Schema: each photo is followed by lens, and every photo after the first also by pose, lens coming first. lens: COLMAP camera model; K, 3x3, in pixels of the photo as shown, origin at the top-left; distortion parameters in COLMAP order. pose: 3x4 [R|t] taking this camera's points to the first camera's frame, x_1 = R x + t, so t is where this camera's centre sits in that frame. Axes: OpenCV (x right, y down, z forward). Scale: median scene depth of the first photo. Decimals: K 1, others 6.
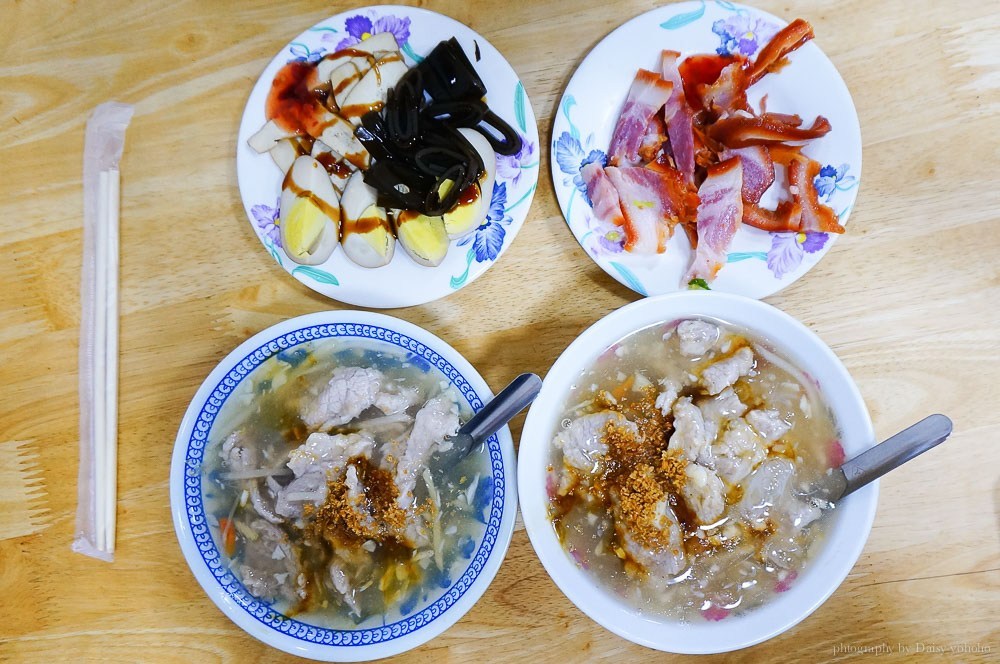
lens RADIAL K [[943.7, 0, 500.0], [0, 943.7, 332.0], [0, 0, 1]] dist [-0.000024, 0.000862]
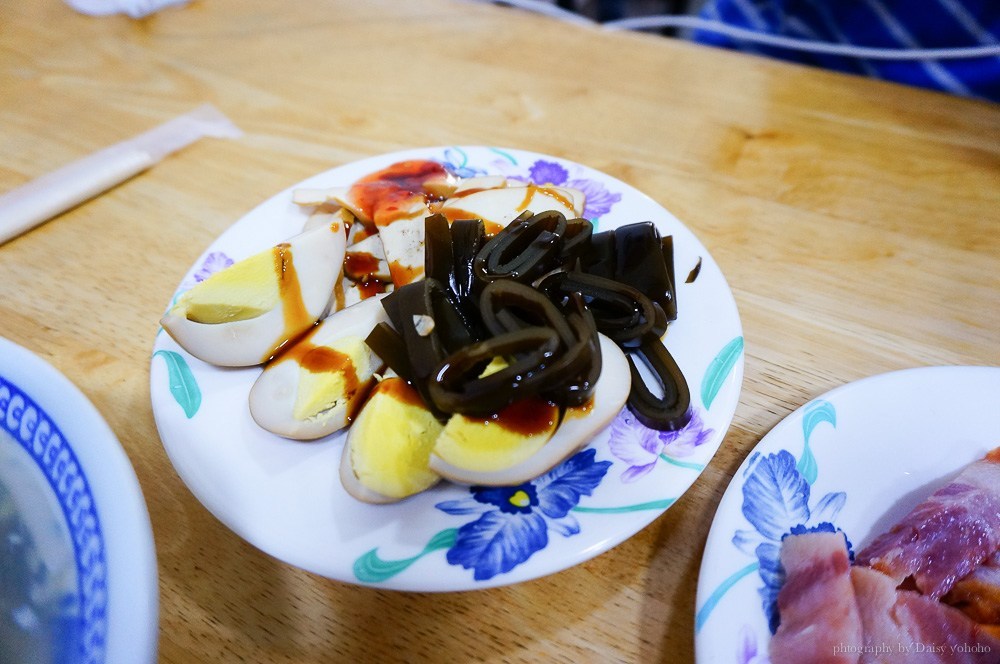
lens RADIAL K [[634.3, 0, 497.7], [0, 634.3, 369.6], [0, 0, 1]] dist [-0.015208, -0.000109]
pose [[0.783456, 0.520315, -0.339807, 0.042526], [-0.620912, 0.632697, -0.462777, -0.014982], [-0.025795, 0.573556, 0.818760, 0.738806]]
